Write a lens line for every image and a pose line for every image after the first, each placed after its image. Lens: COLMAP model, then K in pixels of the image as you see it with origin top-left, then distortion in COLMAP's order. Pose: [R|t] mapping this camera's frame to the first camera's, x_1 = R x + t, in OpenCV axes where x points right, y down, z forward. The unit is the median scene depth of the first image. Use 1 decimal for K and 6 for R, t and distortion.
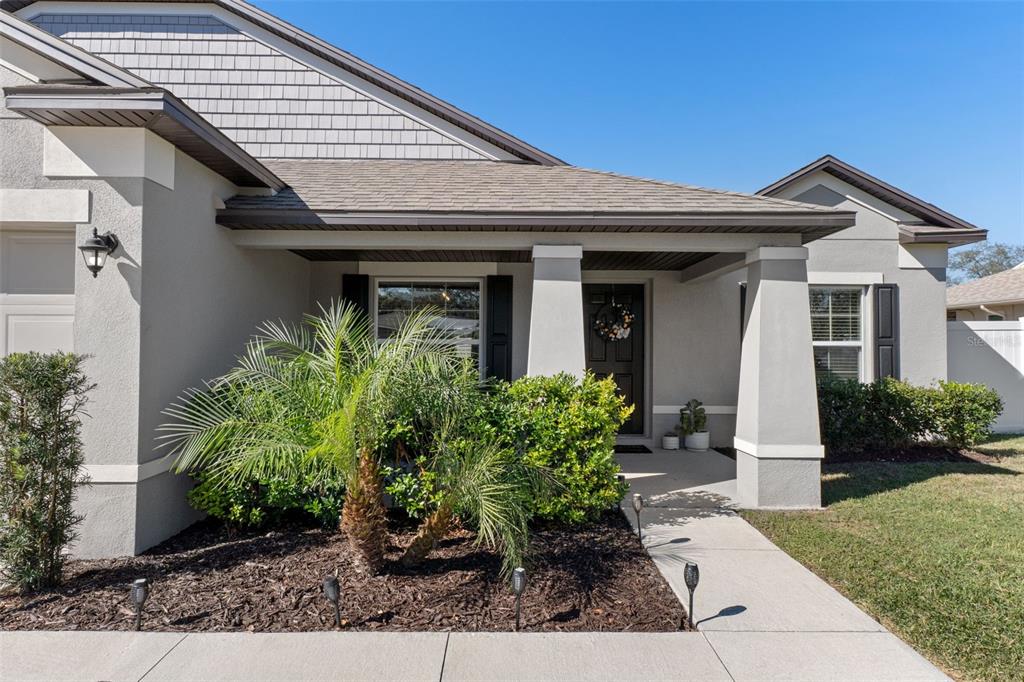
lens RADIAL K [[576.2, 0, 510.7], [0, 576.2, 327.8], [0, 0, 1]] dist [0.002492, 0.000538]
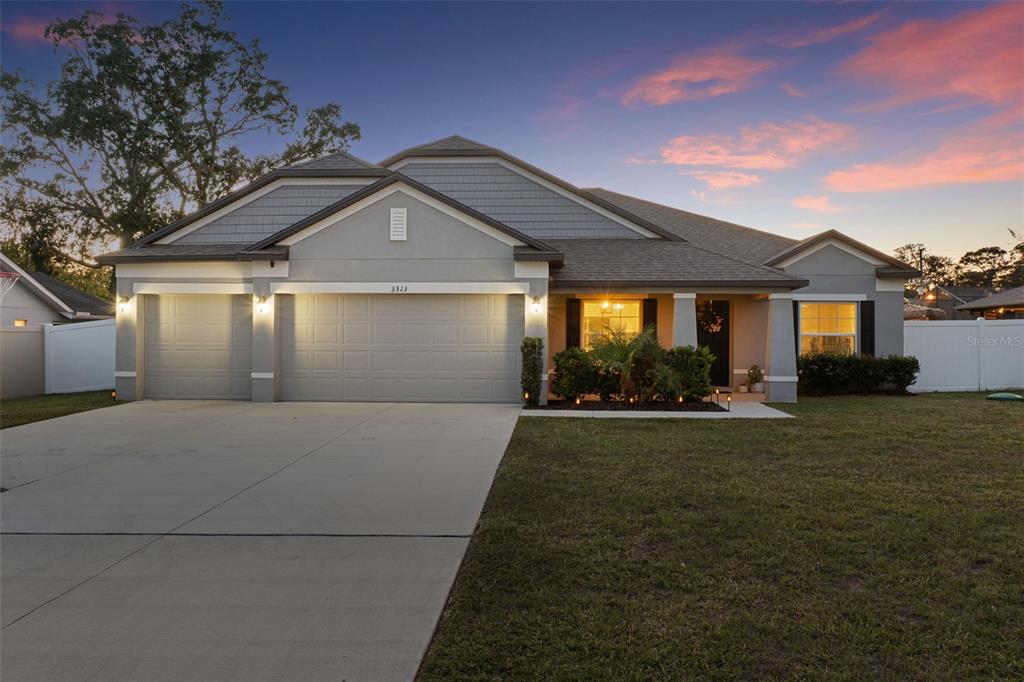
lens RADIAL K [[734.9, 0, 523.9], [0, 734.9, 340.8], [0, 0, 1]] dist [0.002445, 0.000874]
pose [[0.996187, -0.000204, -0.087244, -0.219906], [0.003191, 0.999413, 0.034106, -0.035599], [0.087186, -0.034254, 0.995603, -1.444729]]
